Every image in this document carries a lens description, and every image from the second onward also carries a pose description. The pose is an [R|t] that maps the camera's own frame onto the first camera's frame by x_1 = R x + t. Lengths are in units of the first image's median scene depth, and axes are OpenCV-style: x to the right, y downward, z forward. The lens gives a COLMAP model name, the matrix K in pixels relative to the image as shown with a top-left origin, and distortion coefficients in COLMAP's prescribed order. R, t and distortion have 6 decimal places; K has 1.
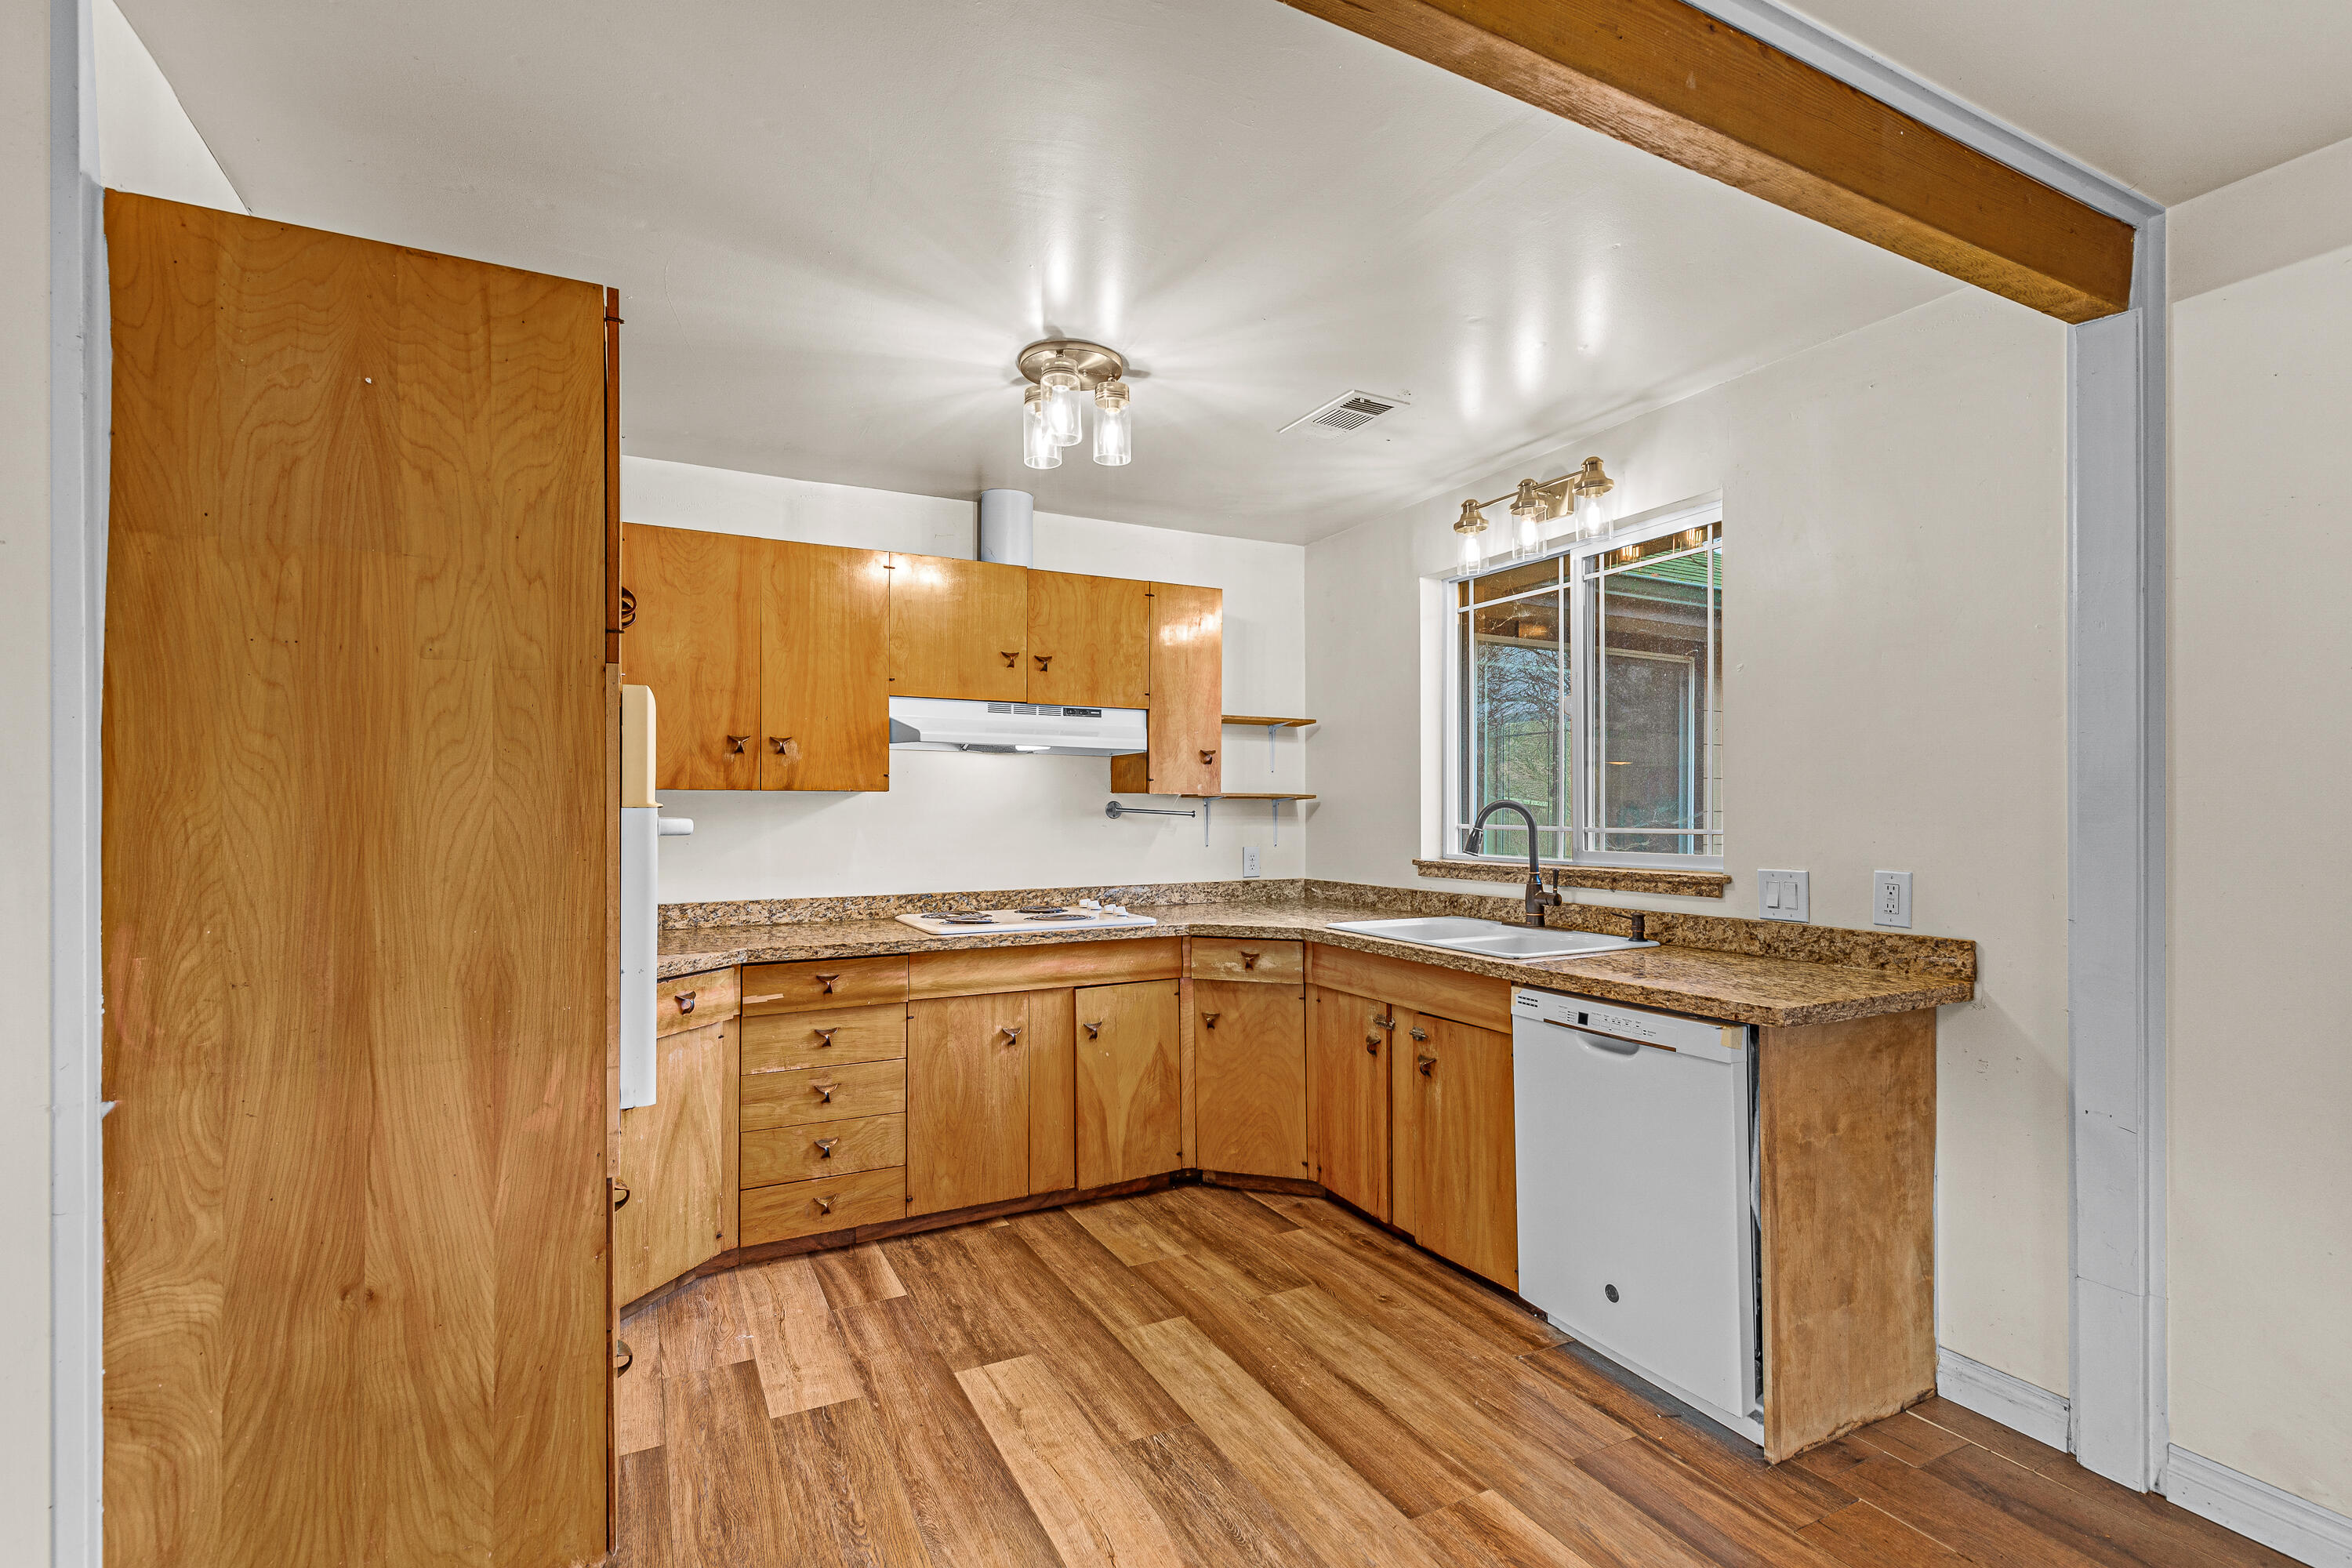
lens RADIAL K [[1074.9, 0, 1179.5], [0, 1074.9, 800.1], [0, 0, 1]] dist [0.015163, -0.000857]
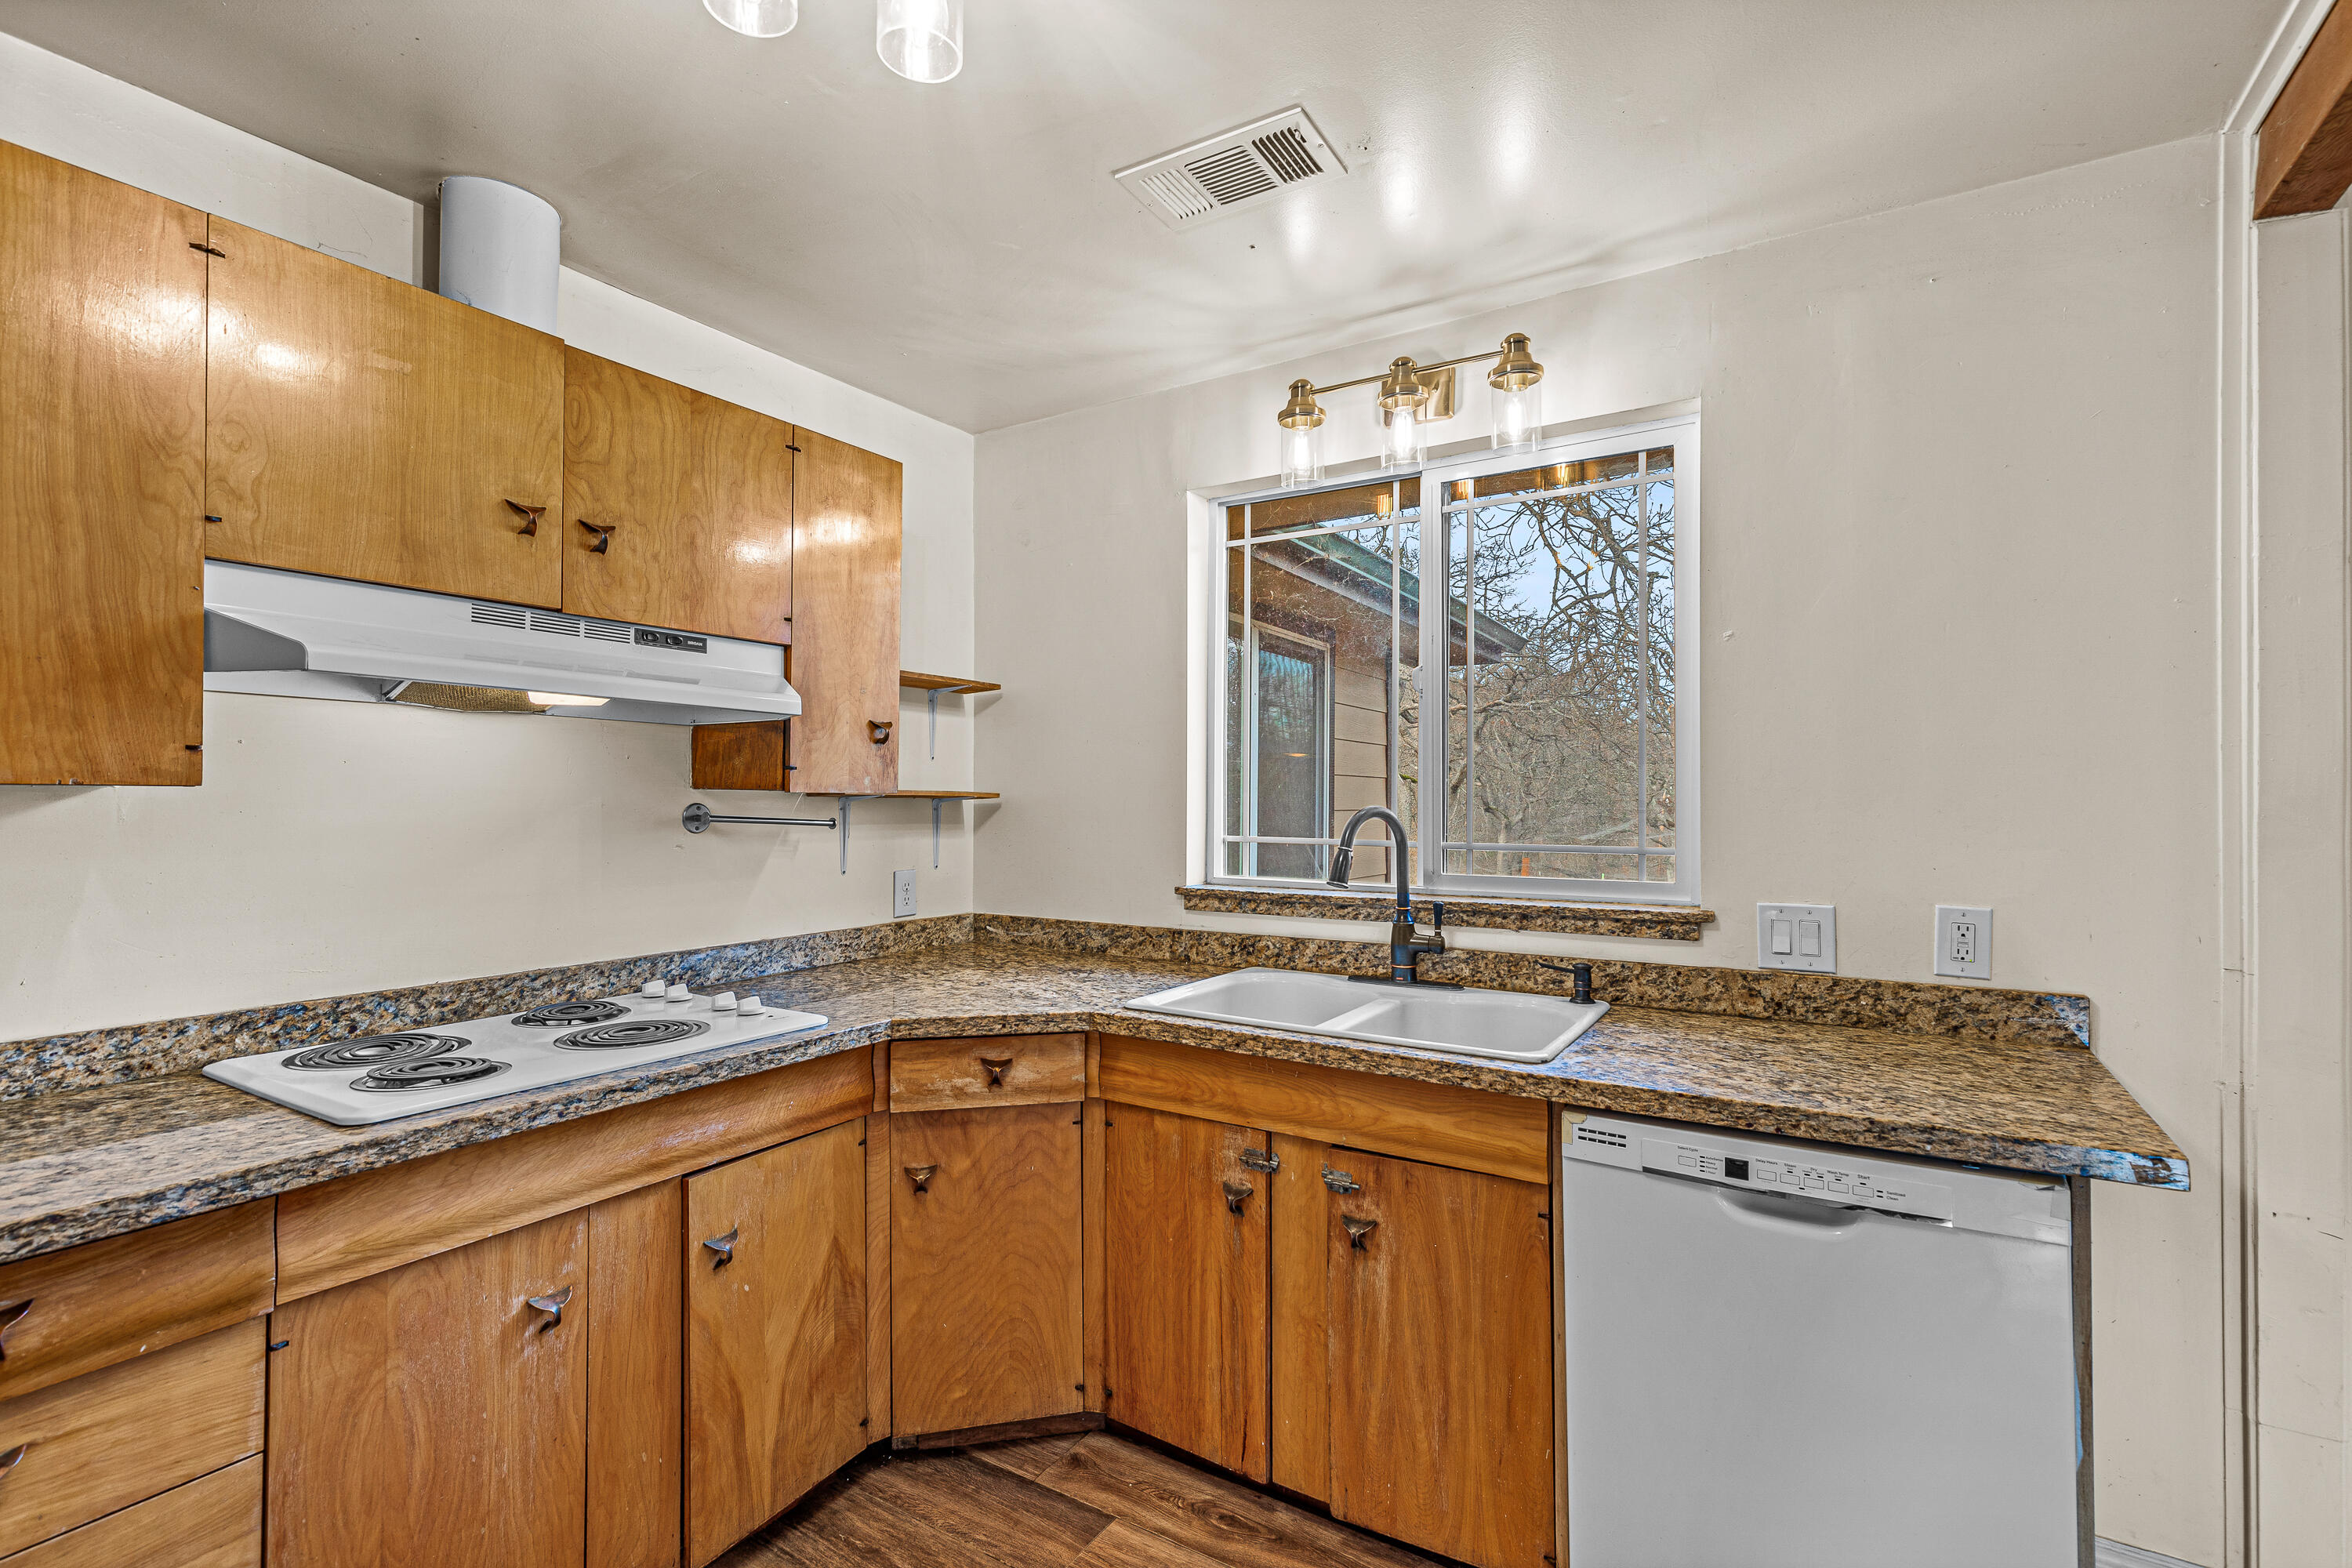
lens RADIAL K [[1063.5, 0, 1184.7], [0, 1063.5, 787.7], [0, 0, 1]] dist [0.011756, -0.001314]
pose [[0.861827, 0.008016, 0.507139, -0.159900], [-0.007648, 0.999967, -0.002807, -0.009785], [-0.507144, -0.001460, 0.861860, 0.470416]]
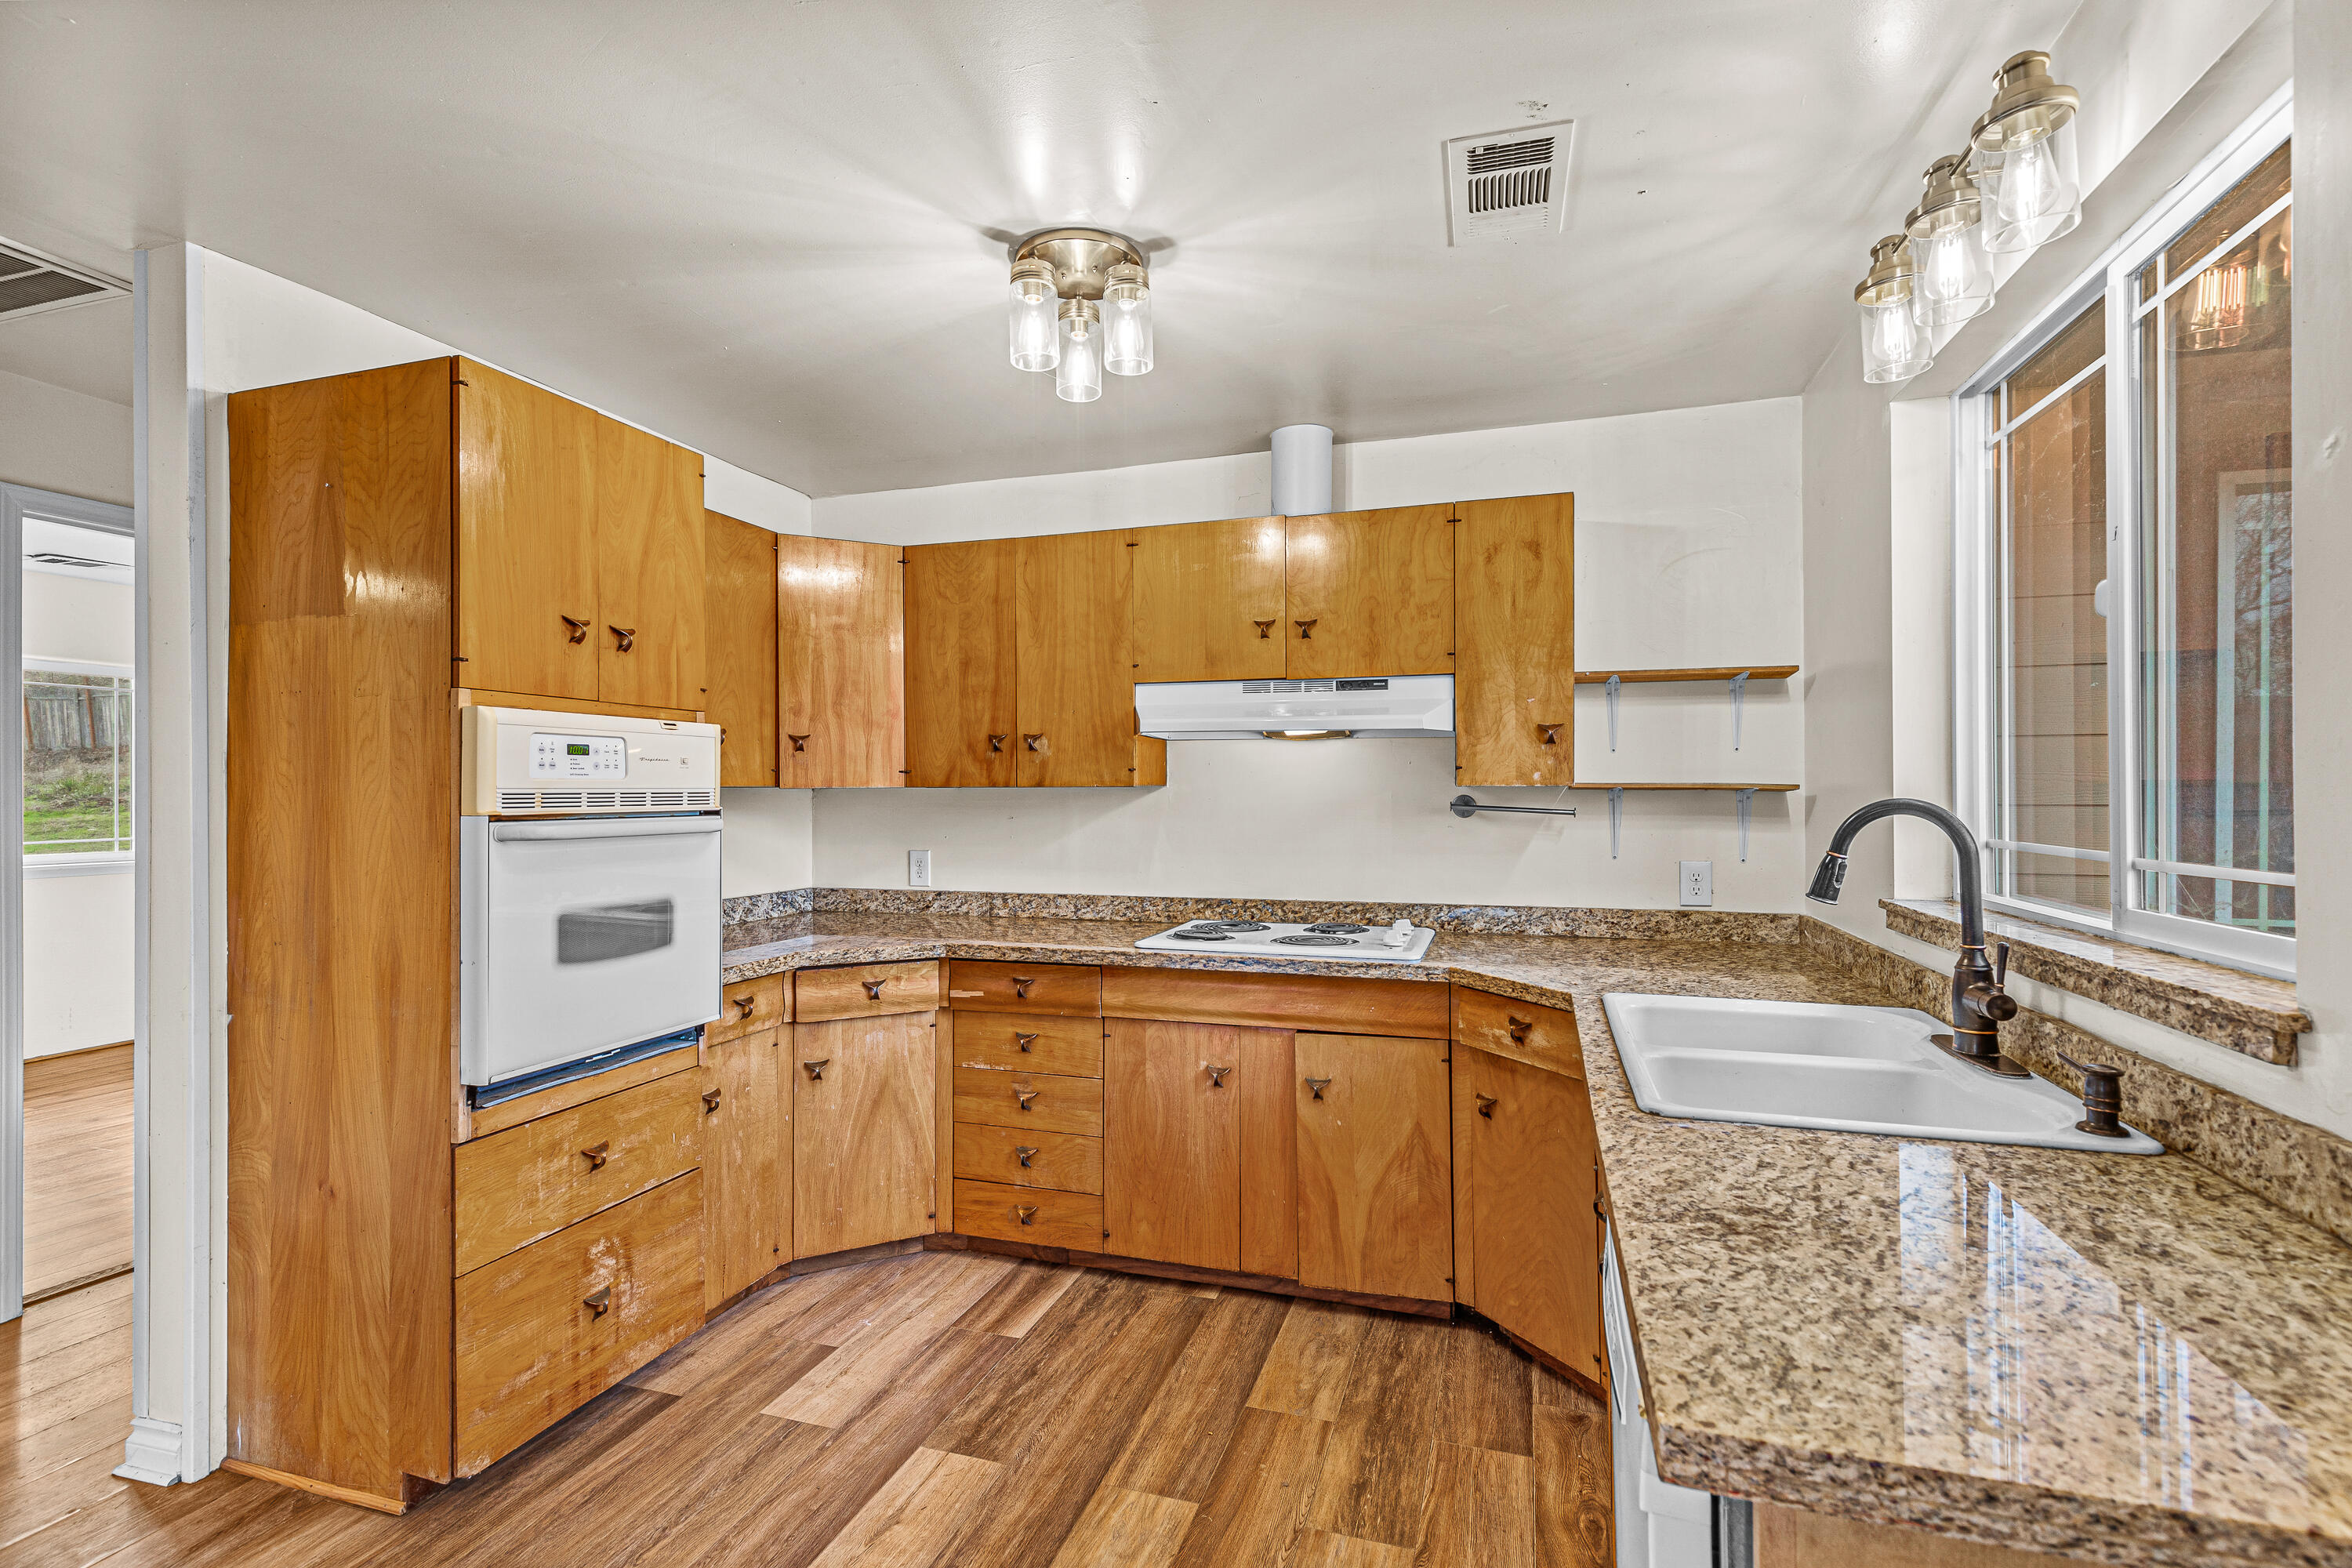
lens RADIAL K [[1074.6, 0, 1179.2], [0, 1074.6, 786.3], [0, 0, 1]] dist [0.015011, -0.001639]
pose [[0.704828, -0.004670, -0.709363, 0.434011], [0.008462, 0.999963, 0.001825, -0.010587], [0.709328, -0.007289, 0.704841, 0.395360]]
